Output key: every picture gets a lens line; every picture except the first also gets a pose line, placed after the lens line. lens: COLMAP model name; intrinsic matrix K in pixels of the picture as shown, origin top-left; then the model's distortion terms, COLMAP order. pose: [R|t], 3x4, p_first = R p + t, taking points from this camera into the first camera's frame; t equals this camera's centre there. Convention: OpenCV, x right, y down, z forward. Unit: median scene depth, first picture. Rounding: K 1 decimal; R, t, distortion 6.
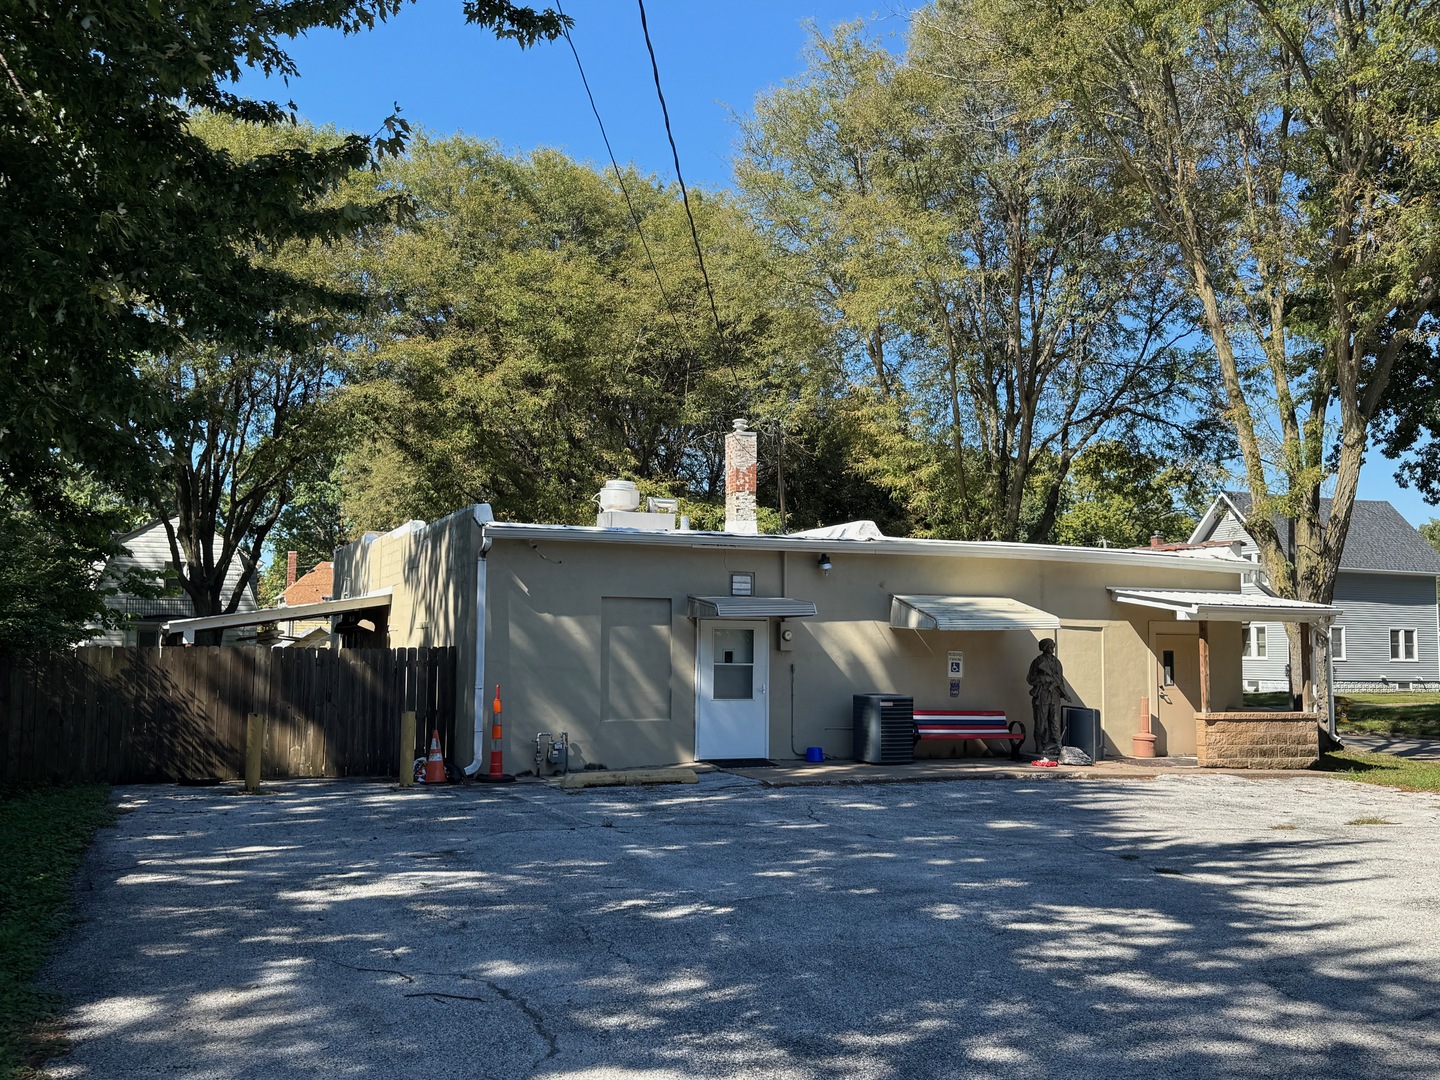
lens RADIAL K [[1347.5, 0, 720.0], [0, 1347.5, 540.0], [0, 0, 1]] dist [0.001701, -0.001924]
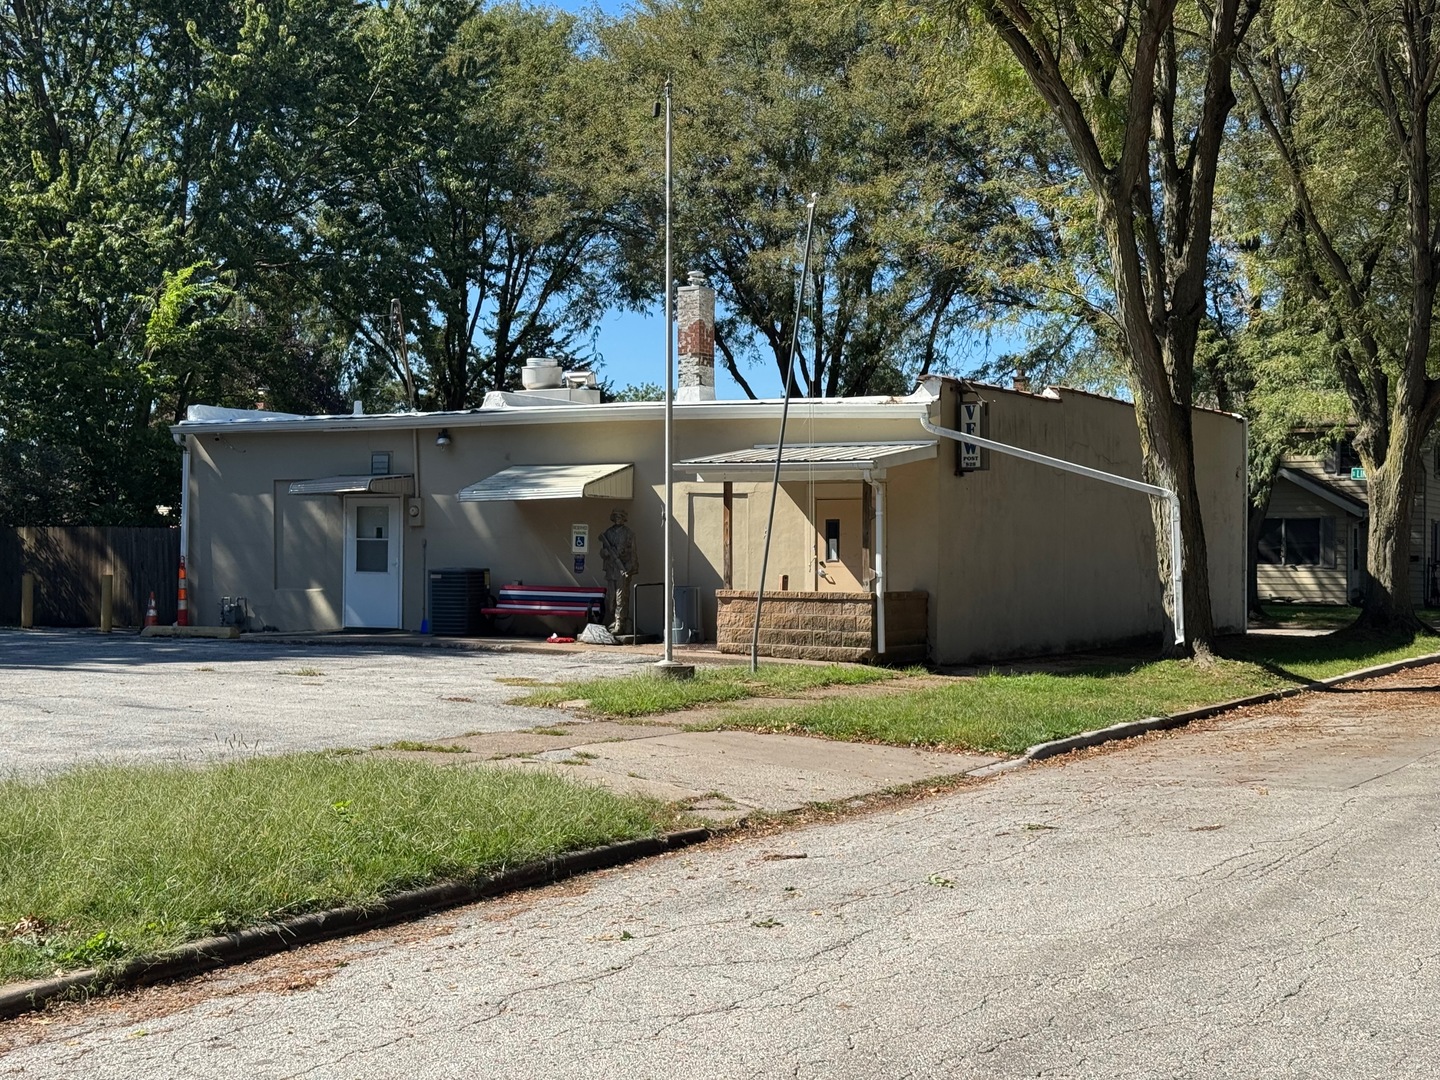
lens RADIAL K [[2052.4, 0, 720.0], [0, 2052.4, 540.0], [0, 0, 1]] dist [0.153946, -0.056509]
pose [[0.659215, -0.012967, -0.751842, 1.323656], [0.064351, 0.997156, 0.039225, 0.043945], [0.749196, -0.074239, 0.658175, 0.133207]]
